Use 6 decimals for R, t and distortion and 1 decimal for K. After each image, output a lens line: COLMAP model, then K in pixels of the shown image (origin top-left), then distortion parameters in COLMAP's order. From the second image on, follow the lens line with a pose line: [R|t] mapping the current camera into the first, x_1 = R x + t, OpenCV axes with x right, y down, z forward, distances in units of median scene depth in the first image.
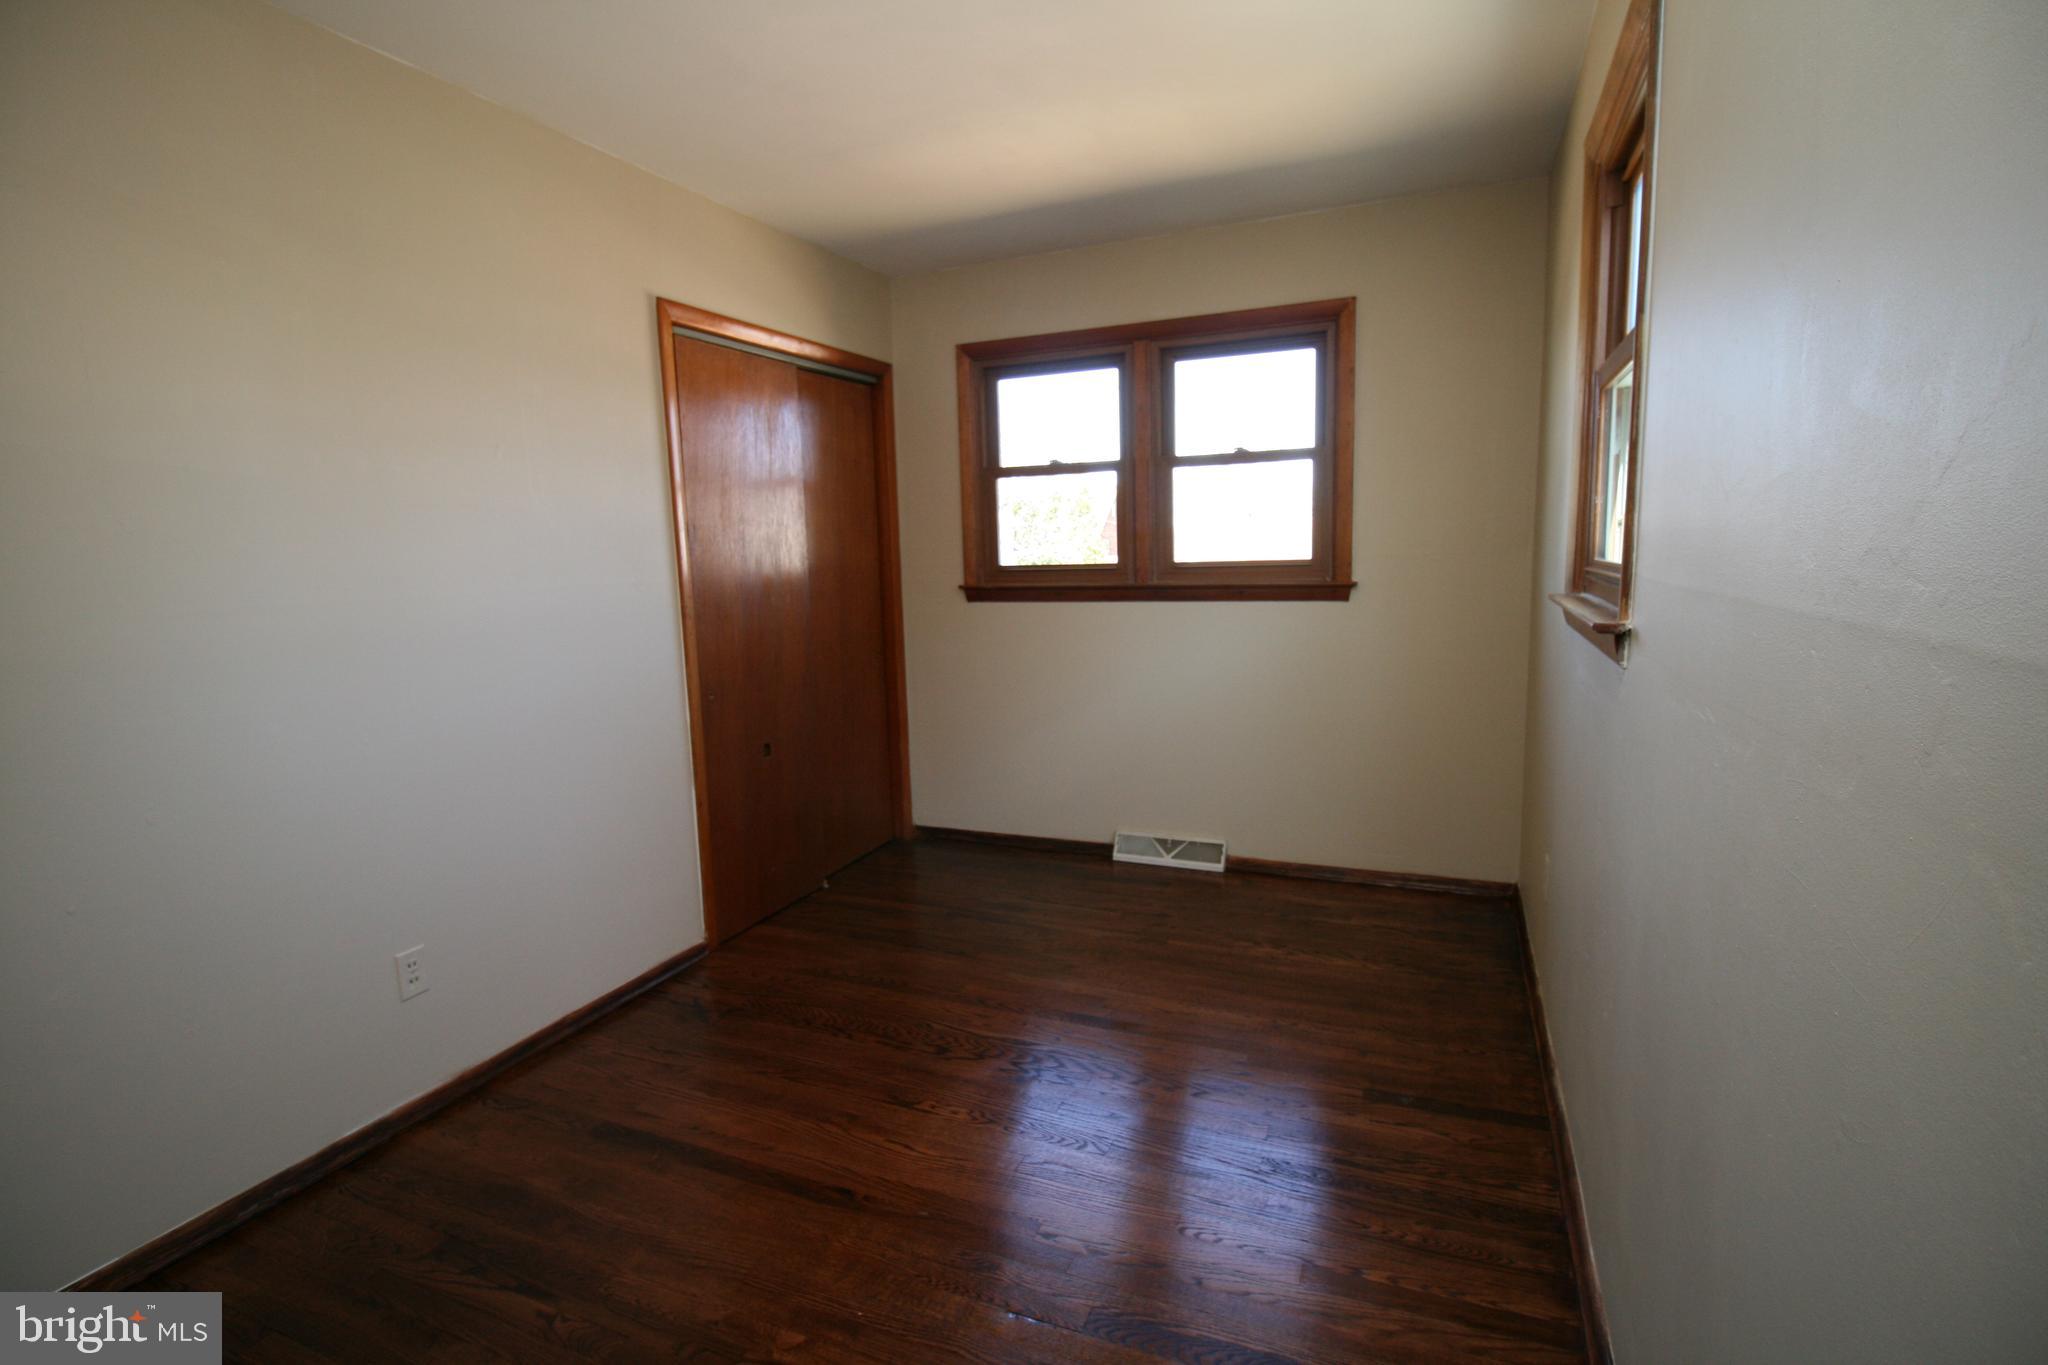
lens RADIAL K [[954.6, 0, 1028.8], [0, 954.6, 660.6], [0, 0, 1]] dist [-0.007382, -0.009425]
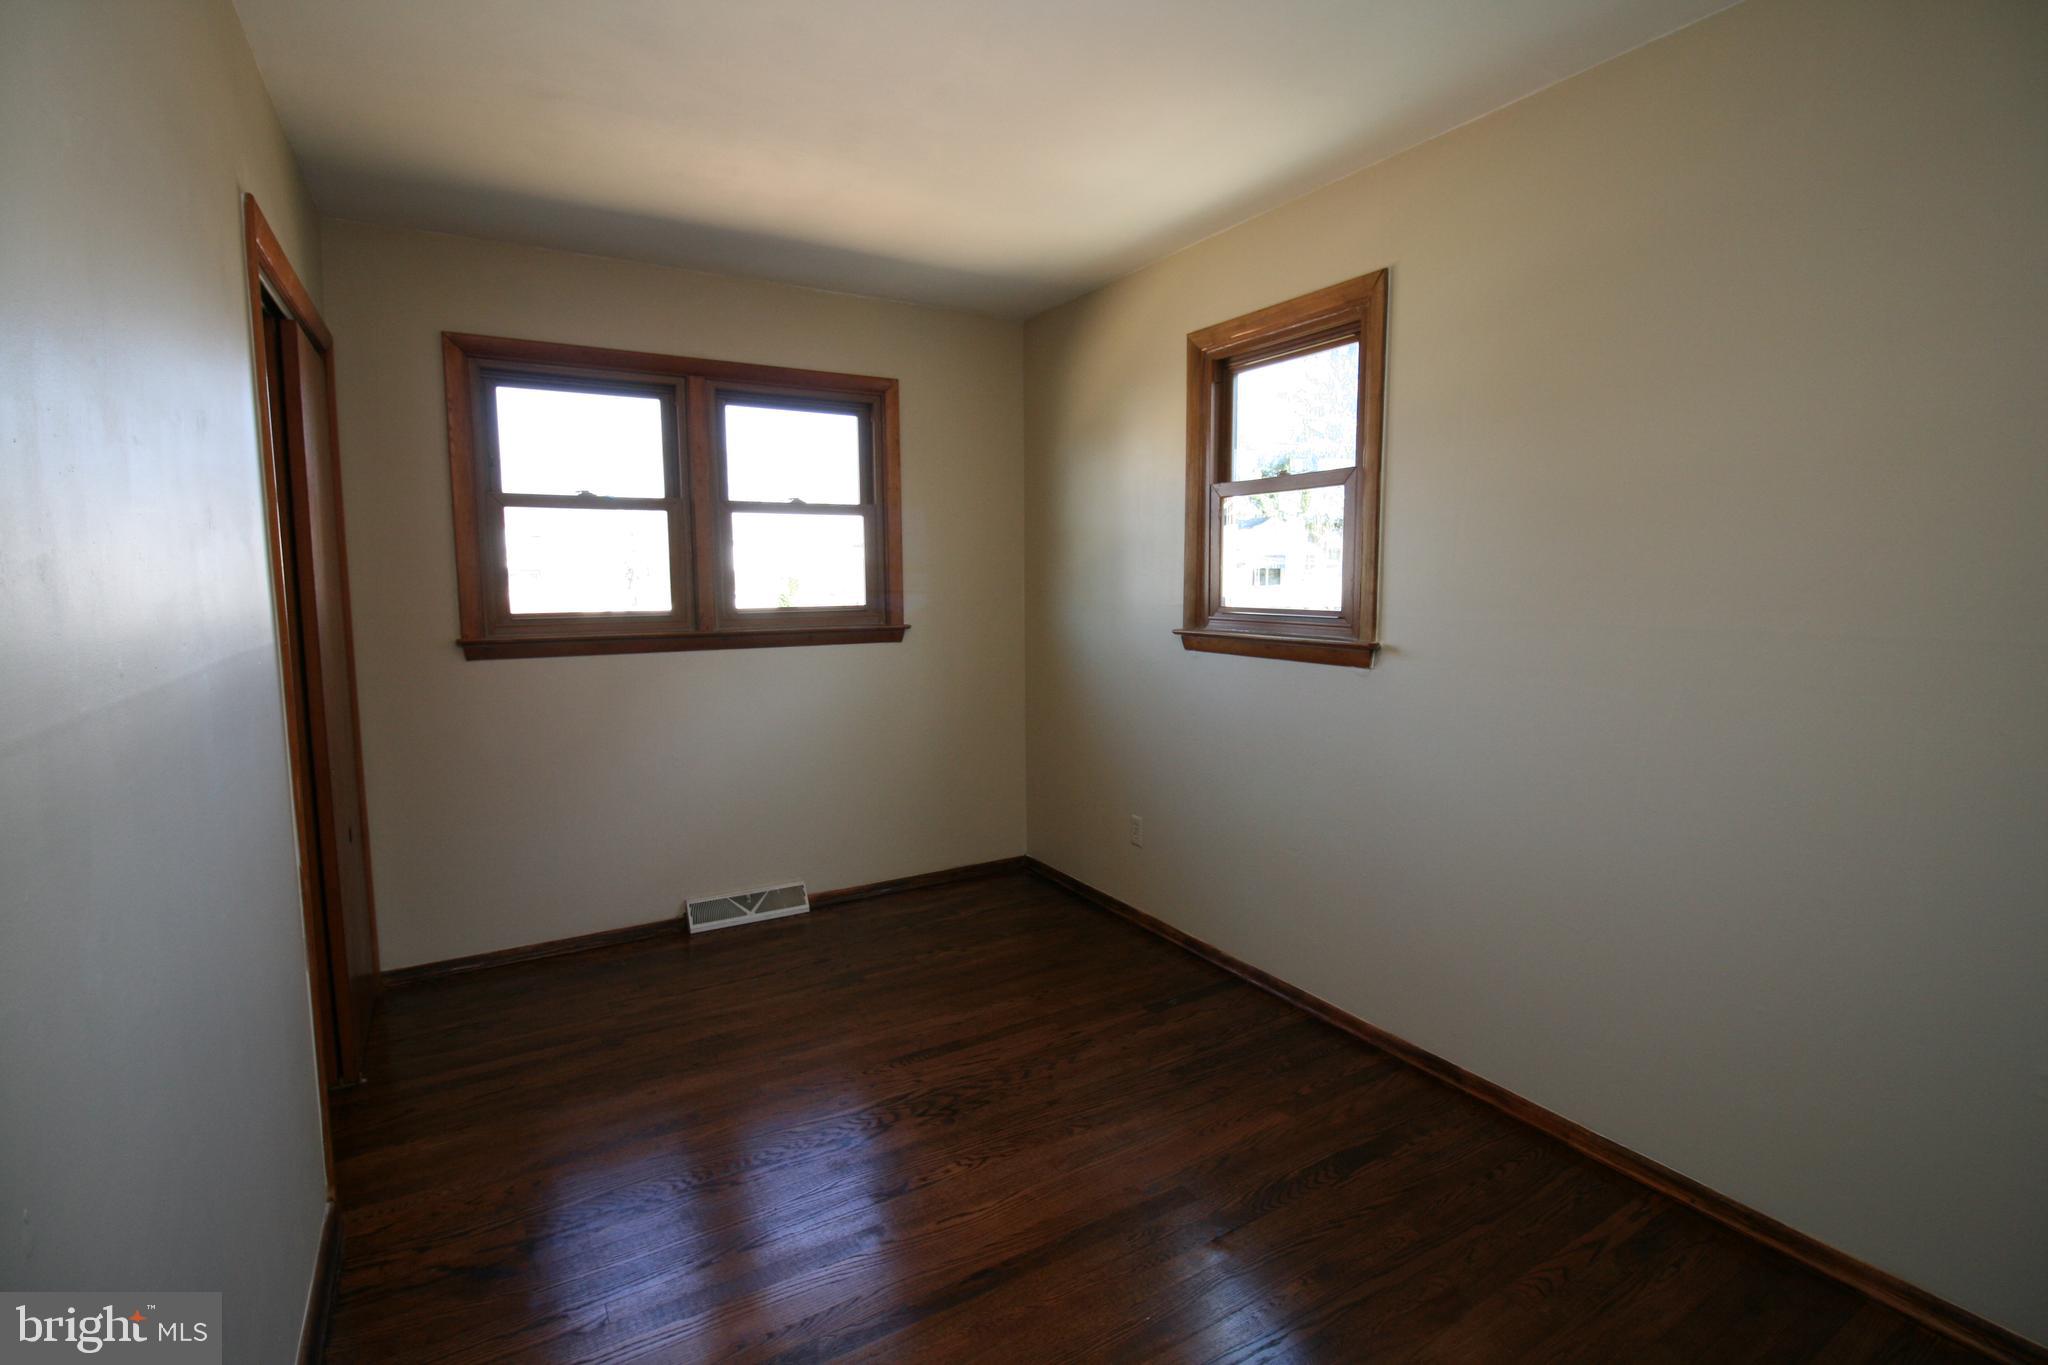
lens RADIAL K [[954.6, 0, 1012.5], [0, 954.6, 674.1], [0, 0, 1]] dist [-0.007382, -0.009425]
pose [[0.594855, -0.055522, 0.801913, -0.469374], [0.089690, 0.995967, 0.002427, -0.014142], [-0.798814, 0.070480, 0.597435, 0.199722]]
